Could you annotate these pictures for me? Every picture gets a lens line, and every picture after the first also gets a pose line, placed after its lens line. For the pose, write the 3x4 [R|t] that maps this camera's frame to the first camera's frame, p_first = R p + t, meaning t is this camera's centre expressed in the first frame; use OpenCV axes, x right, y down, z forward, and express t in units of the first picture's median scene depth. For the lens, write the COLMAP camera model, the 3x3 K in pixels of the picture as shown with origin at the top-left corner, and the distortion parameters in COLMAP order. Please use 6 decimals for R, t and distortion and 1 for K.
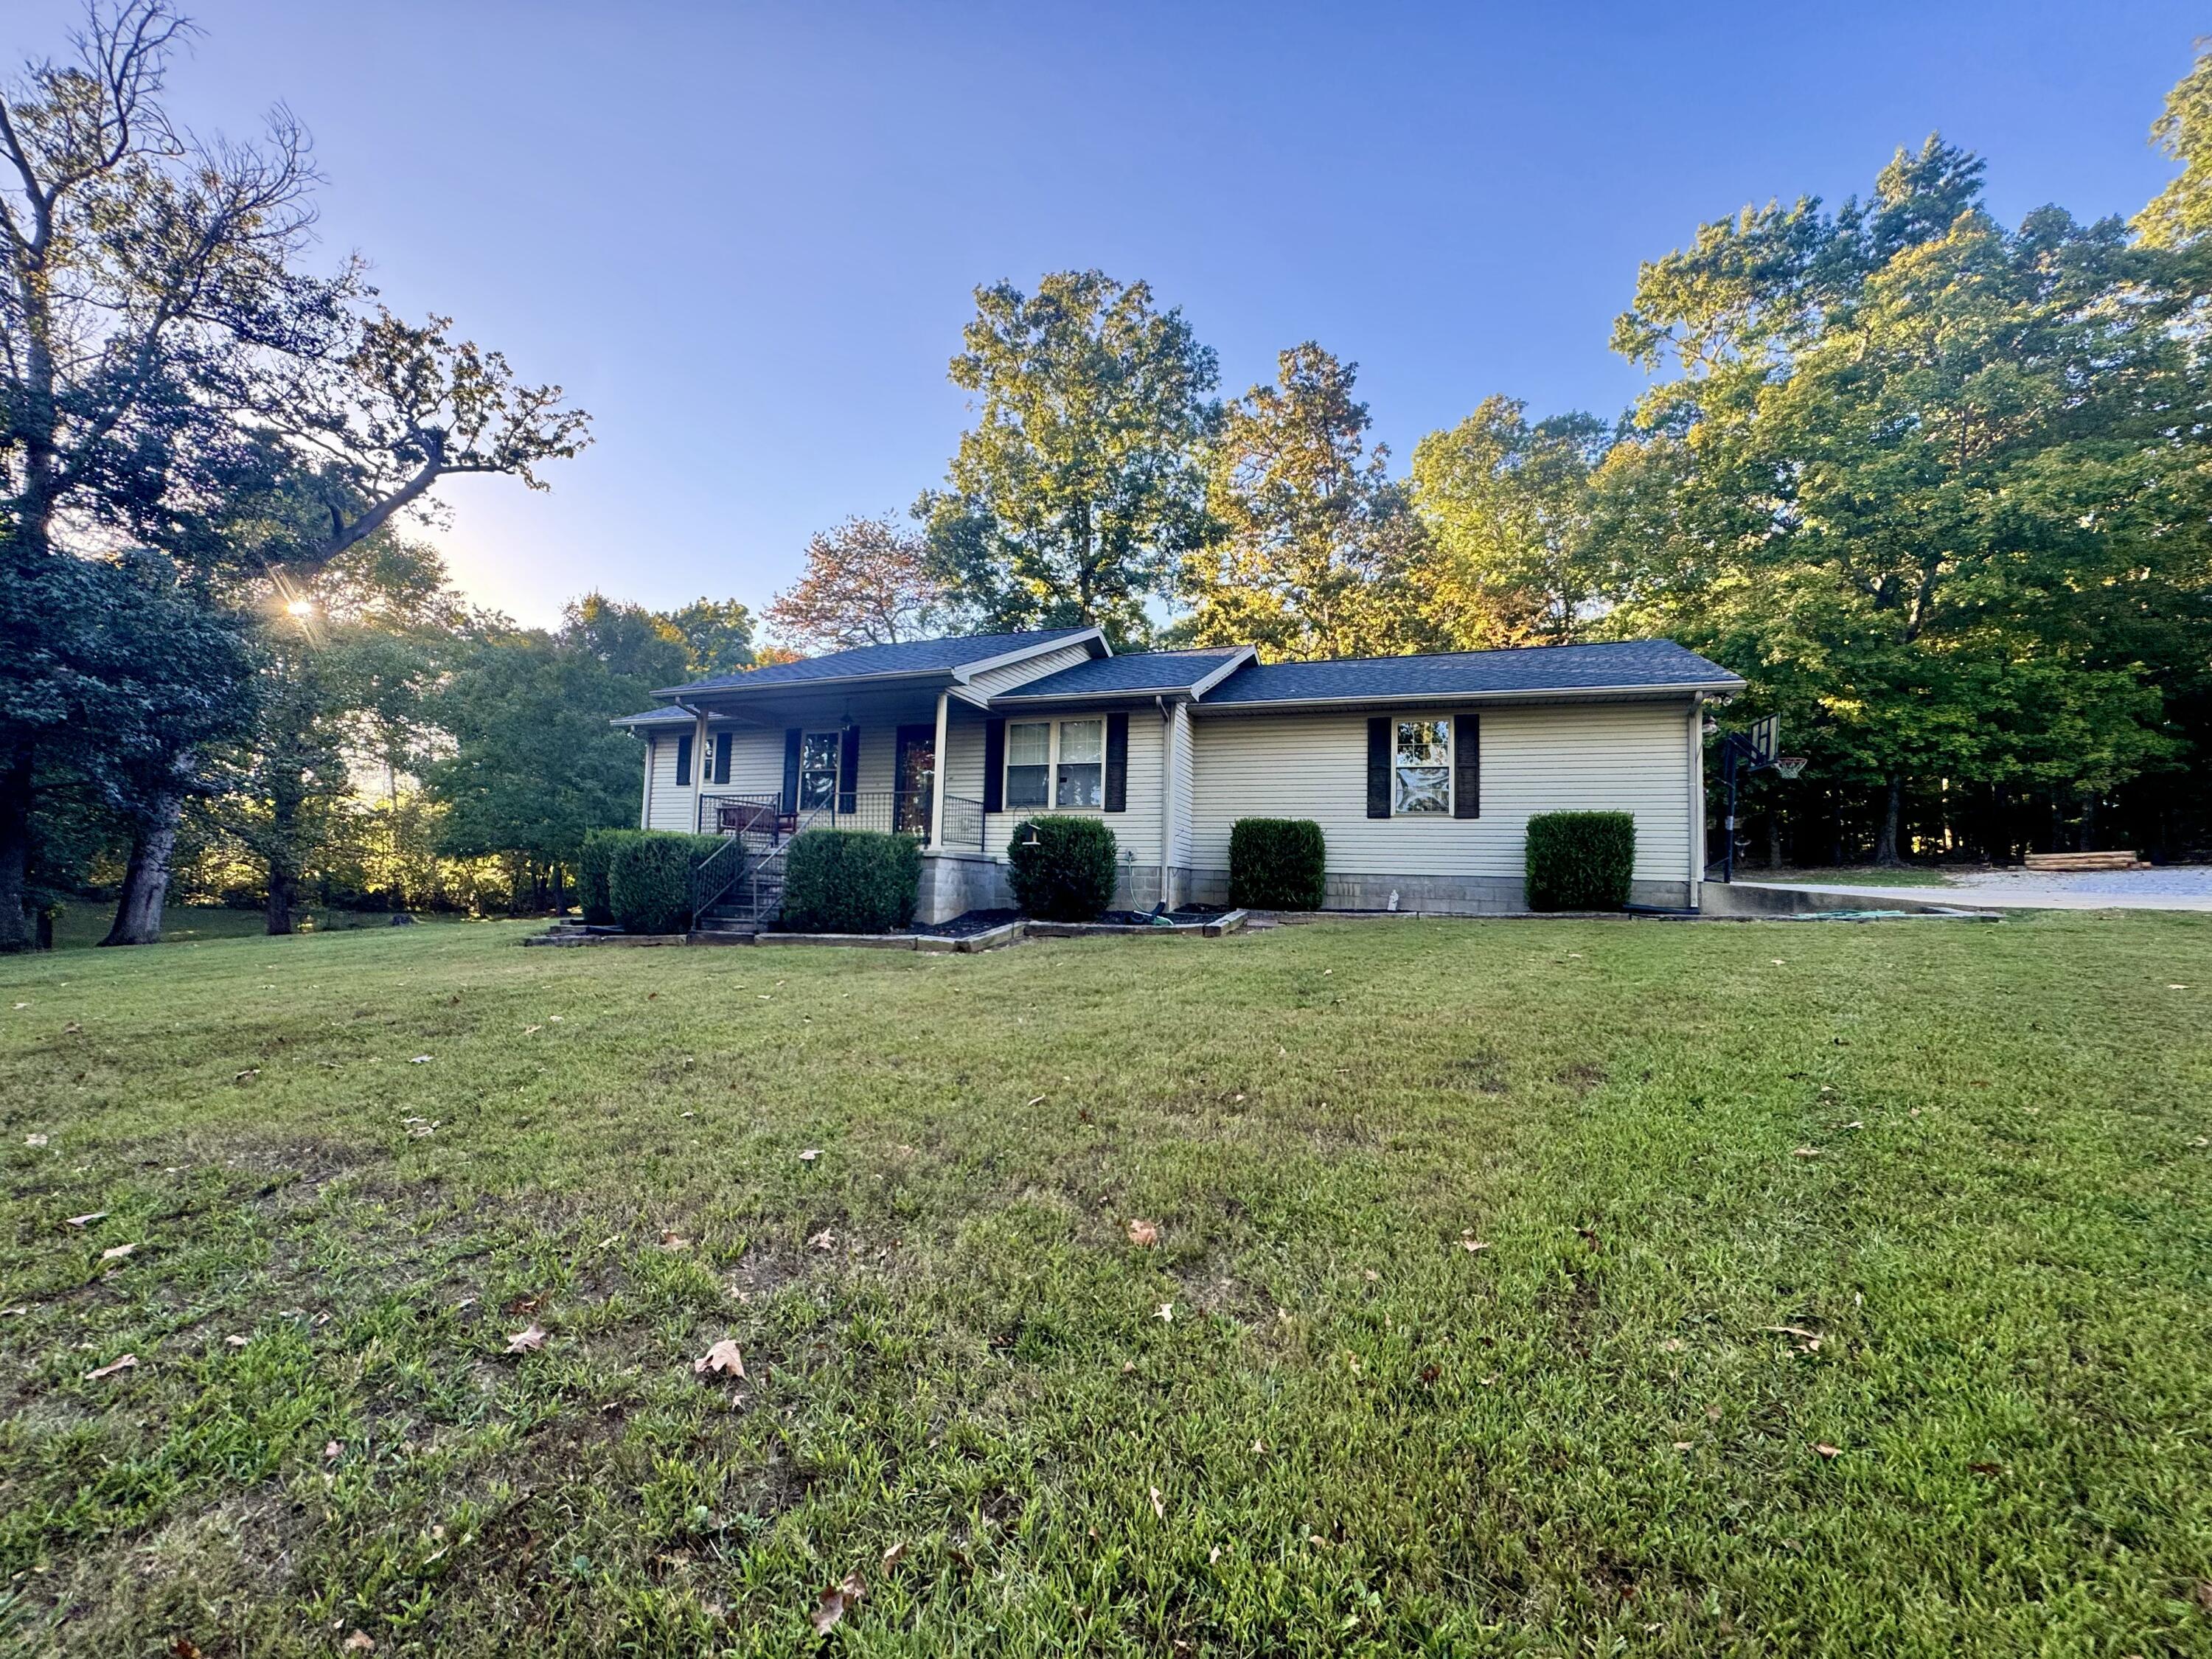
lens RADIAL K [[881.9, 0, 1075.9], [0, 881.9, 822.0], [0, 0, 1]] dist [-0.002120, -0.000306]
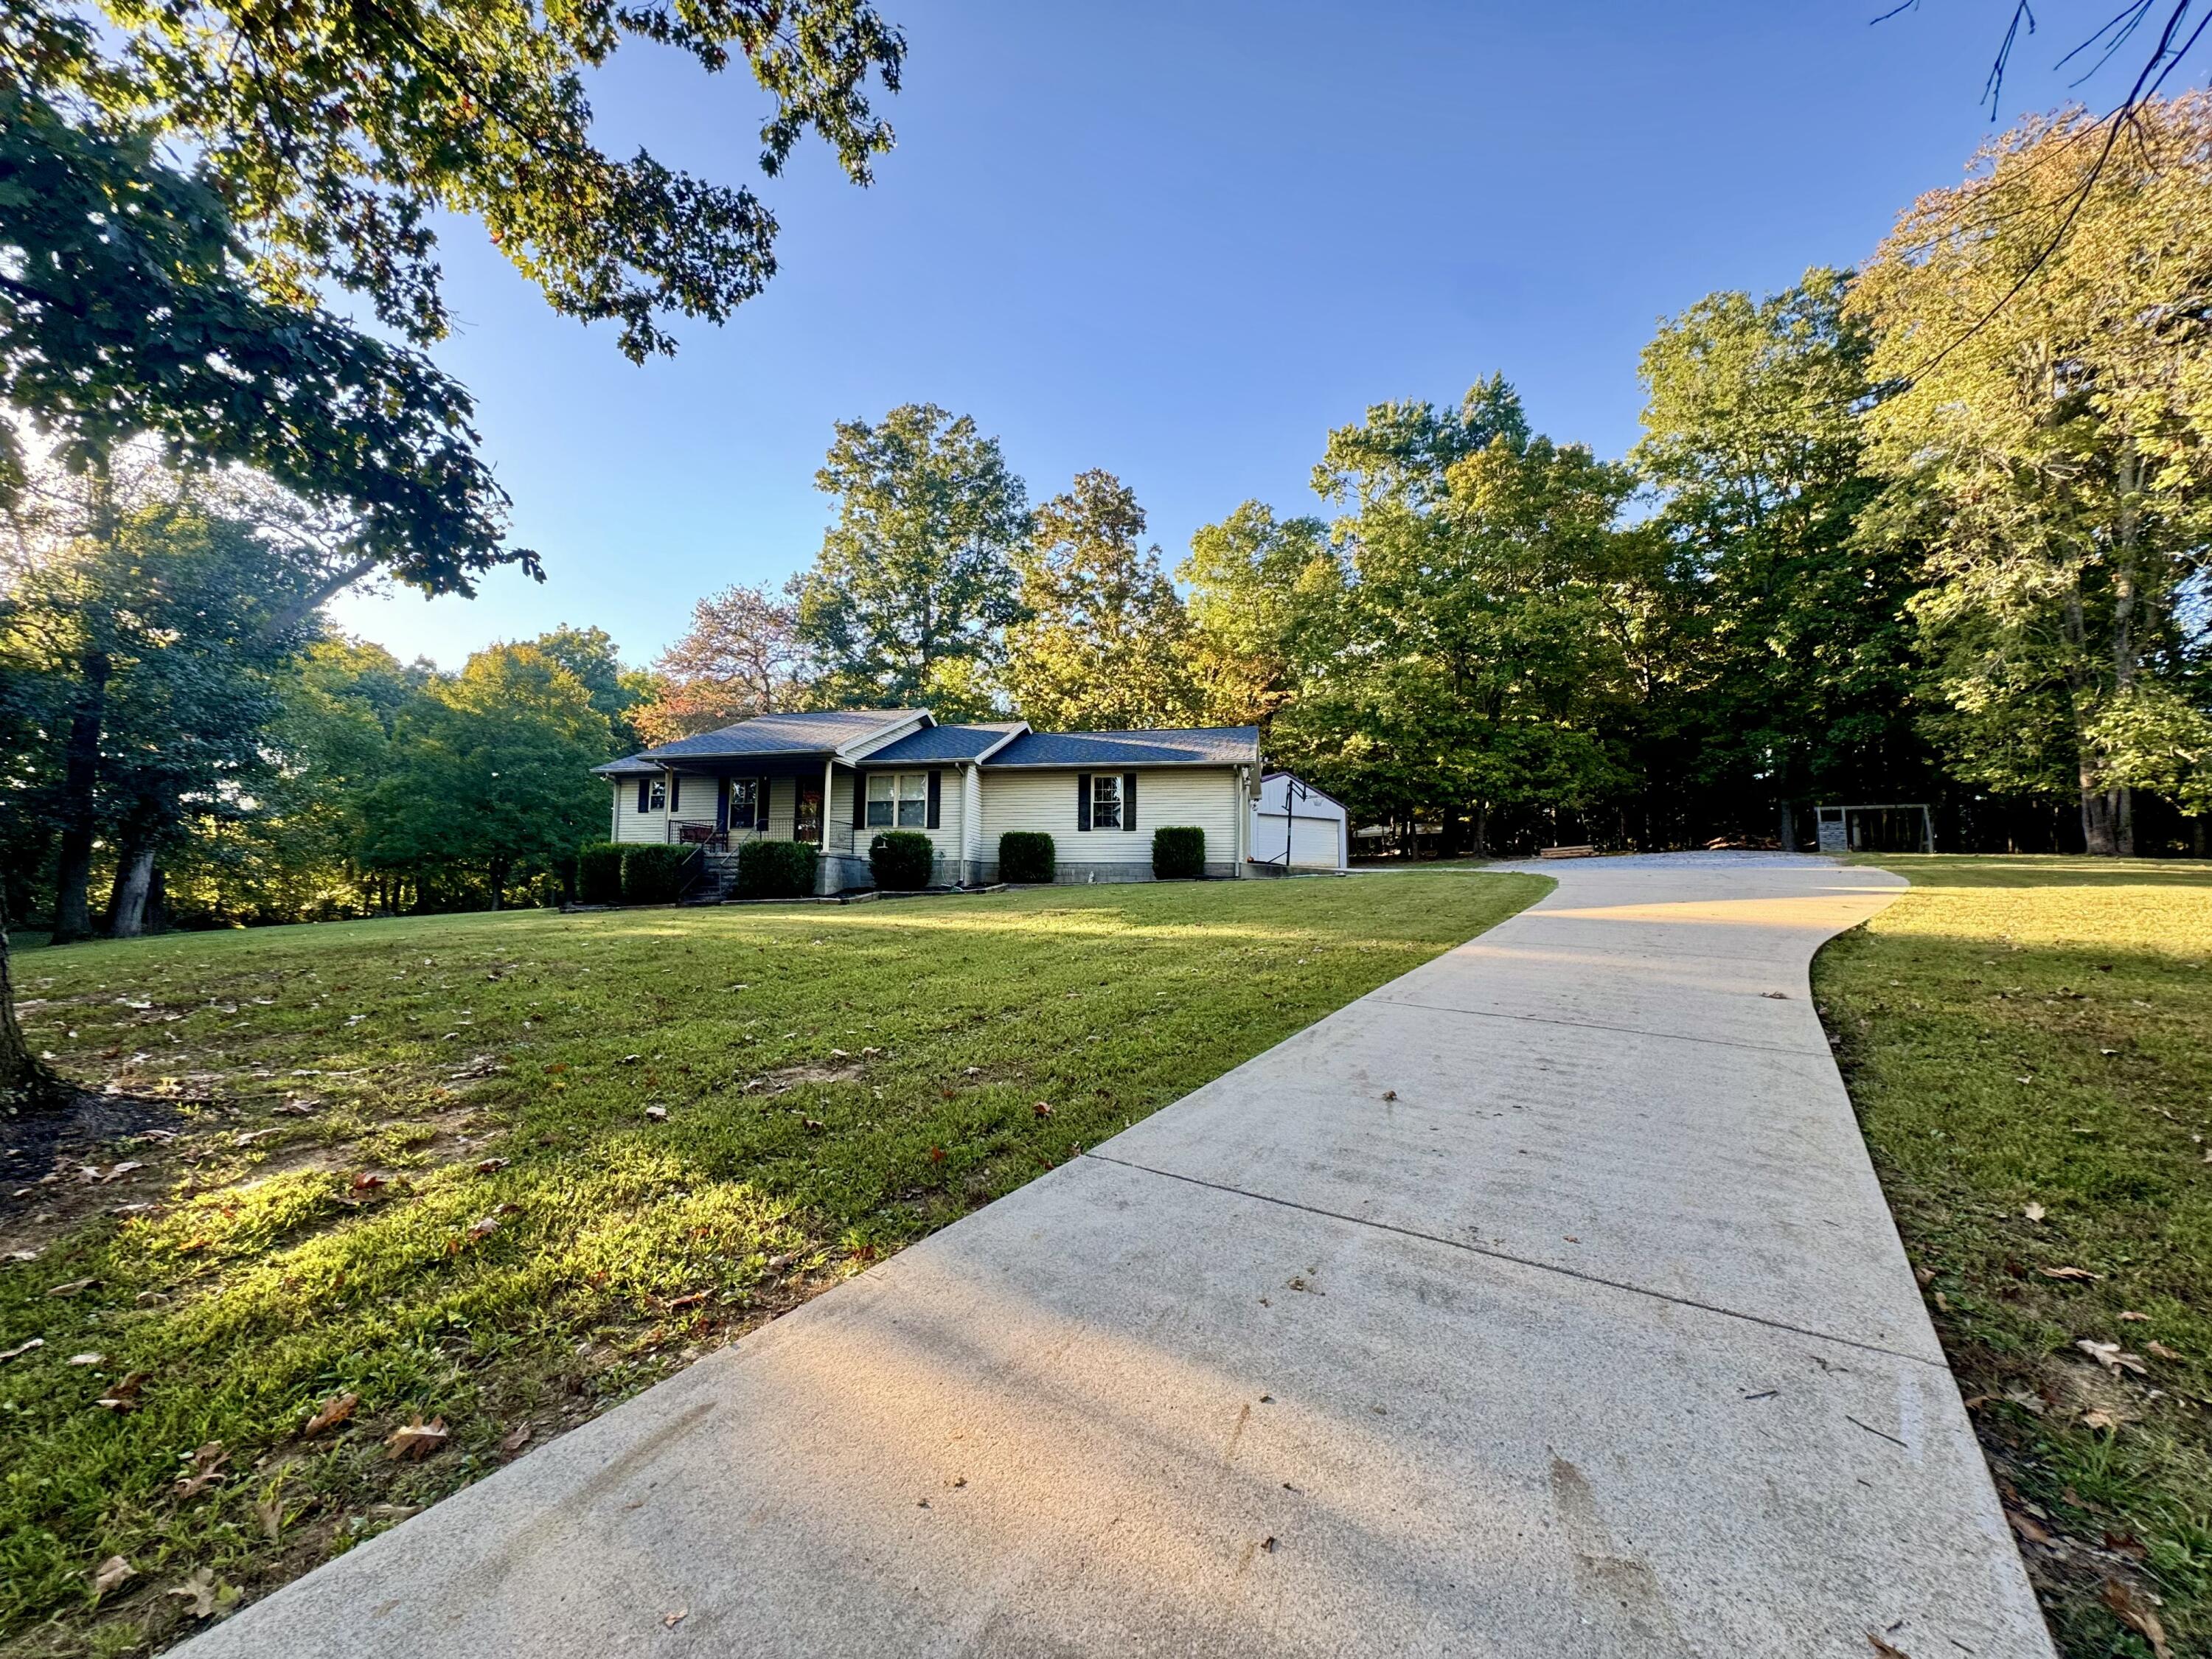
lens RADIAL K [[880.3, 0, 1102.1], [0, 880.3, 835.6], [0, 0, 1]] dist [-0.000457, -0.000610]
pose [[0.982183, -0.010372, 0.187642, 0.026217], [0.009179, 0.999932, 0.007227, -0.004239], [-0.187704, -0.005376, 0.982211, -0.421973]]
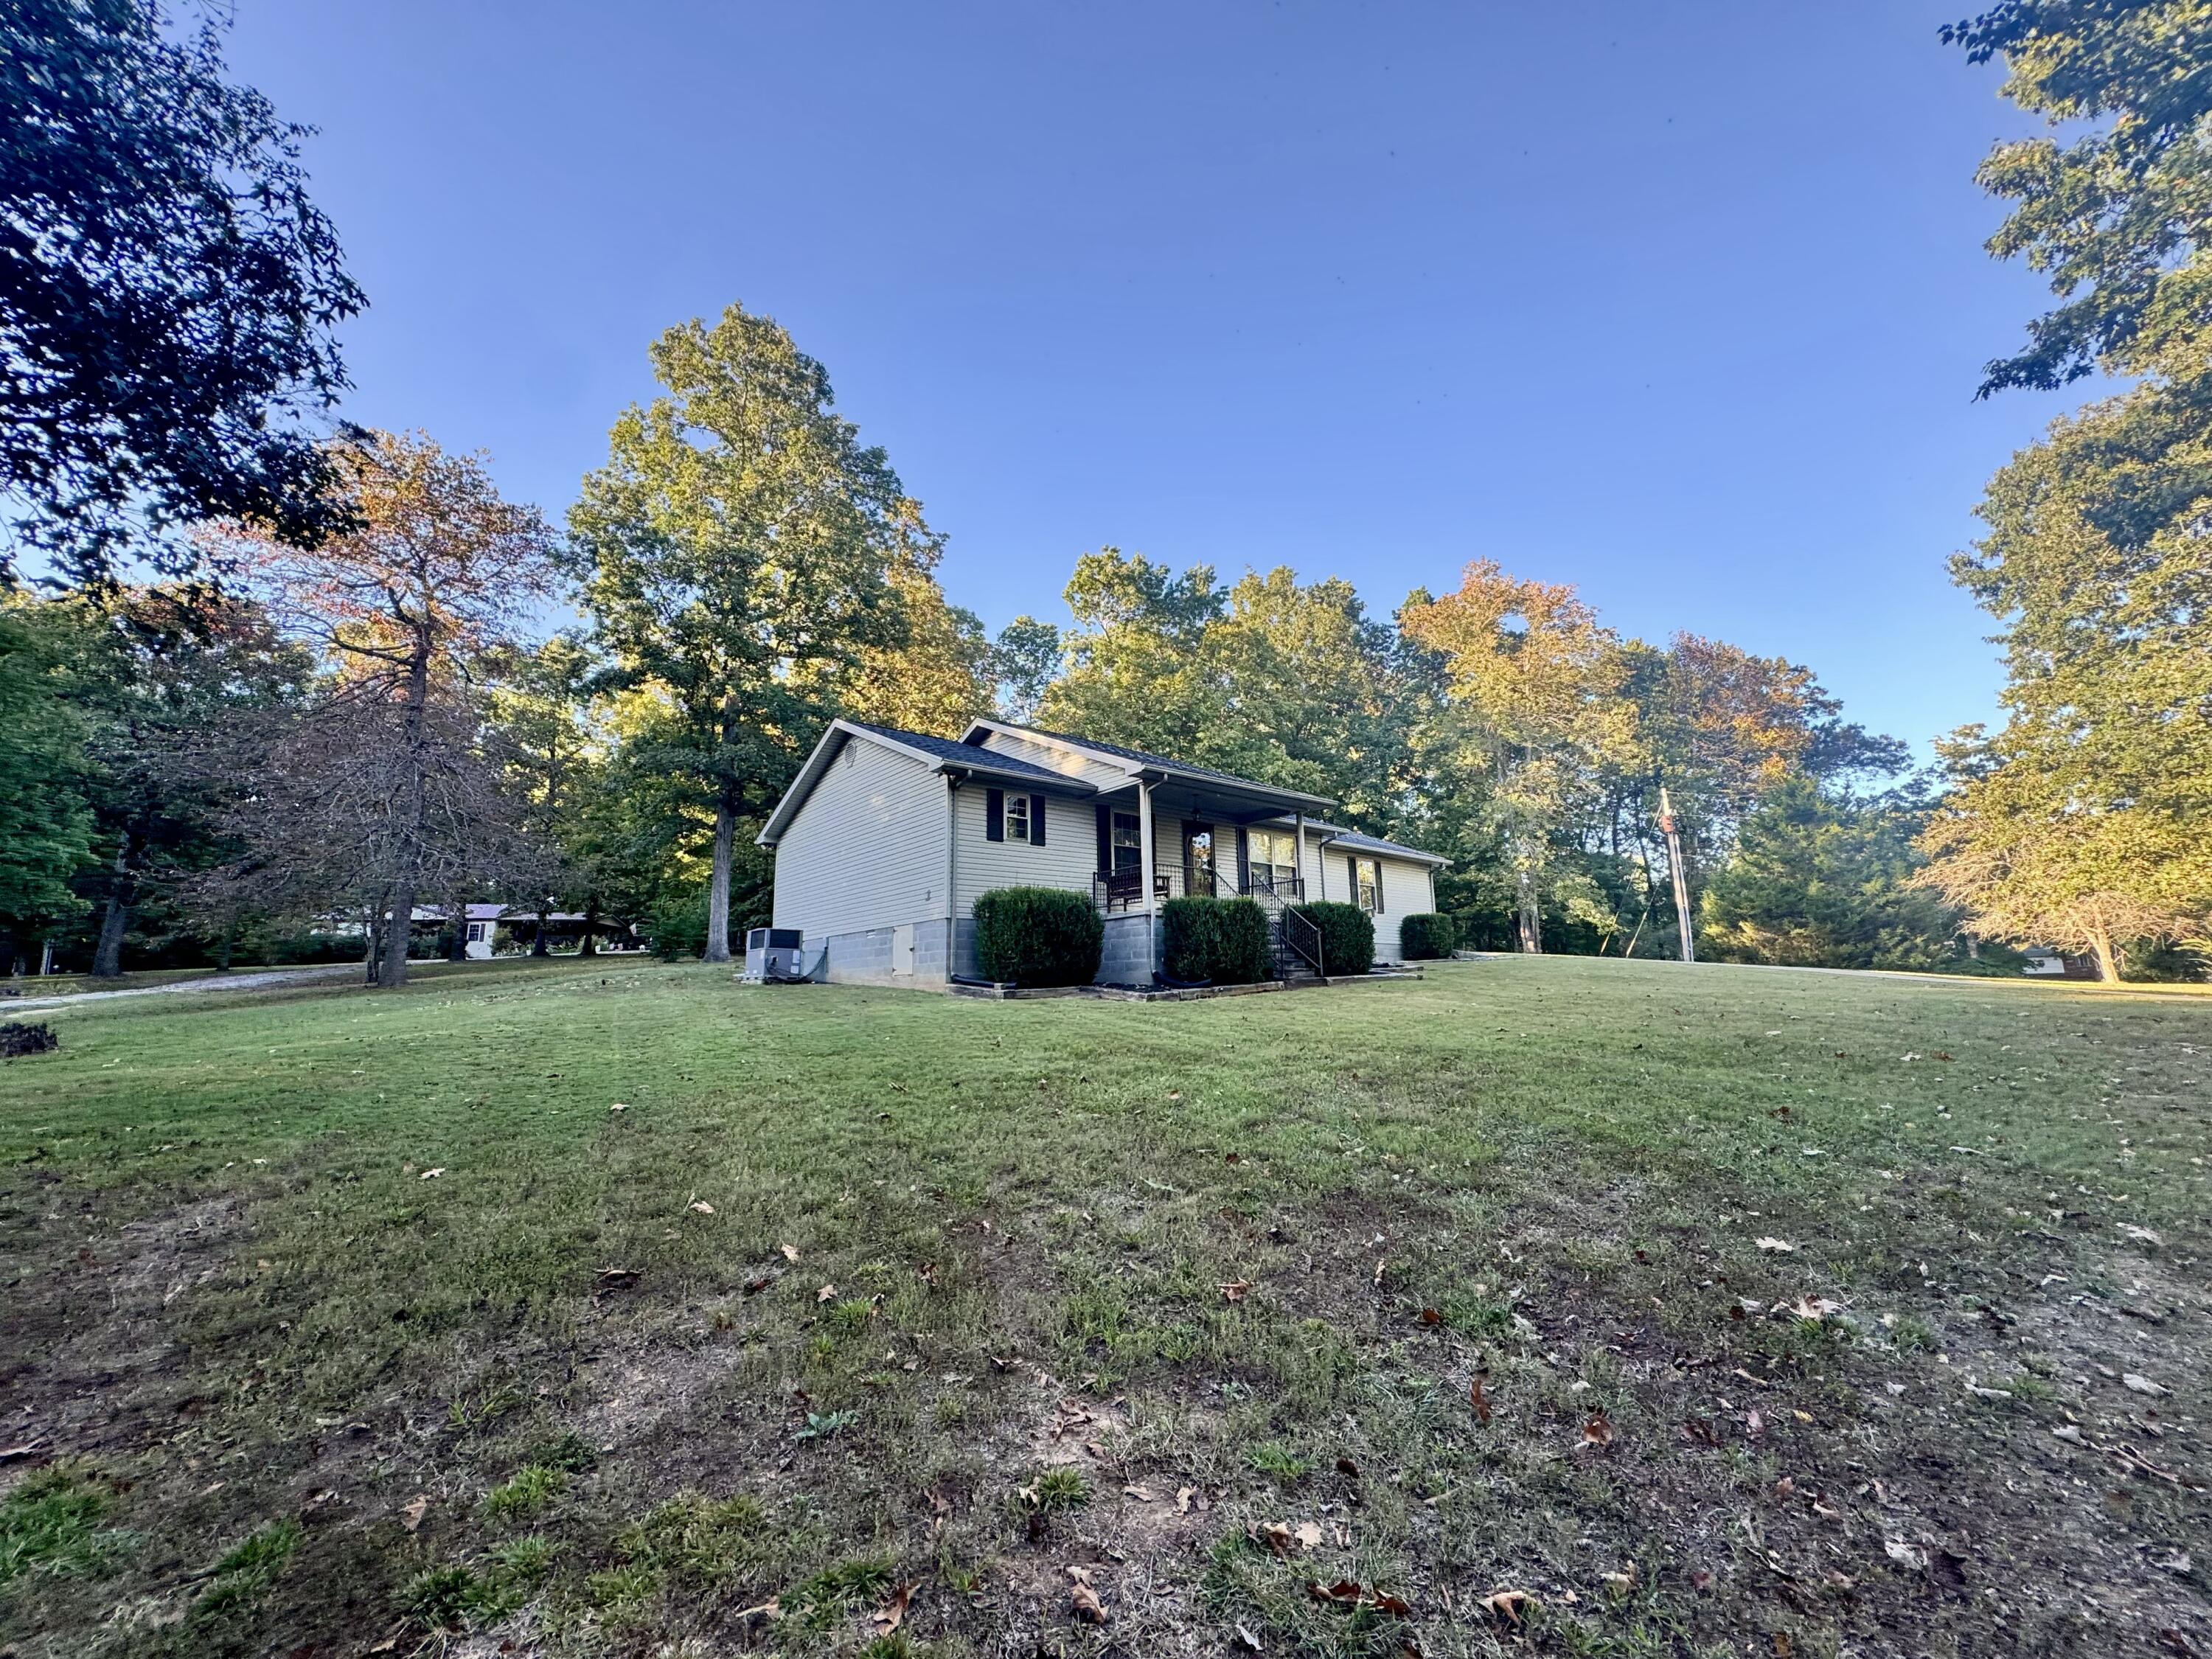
lens RADIAL K [[880.3, 0, 1102.1], [0, 880.3, 835.6], [0, 0, 1]] dist [-0.000457, -0.000610]
pose [[0.476526, 0.118374, 0.871155, -0.866029], [-0.050674, 0.992945, -0.107203, 0.035503], [-0.877698, 0.006940, 0.479163, 0.315681]]
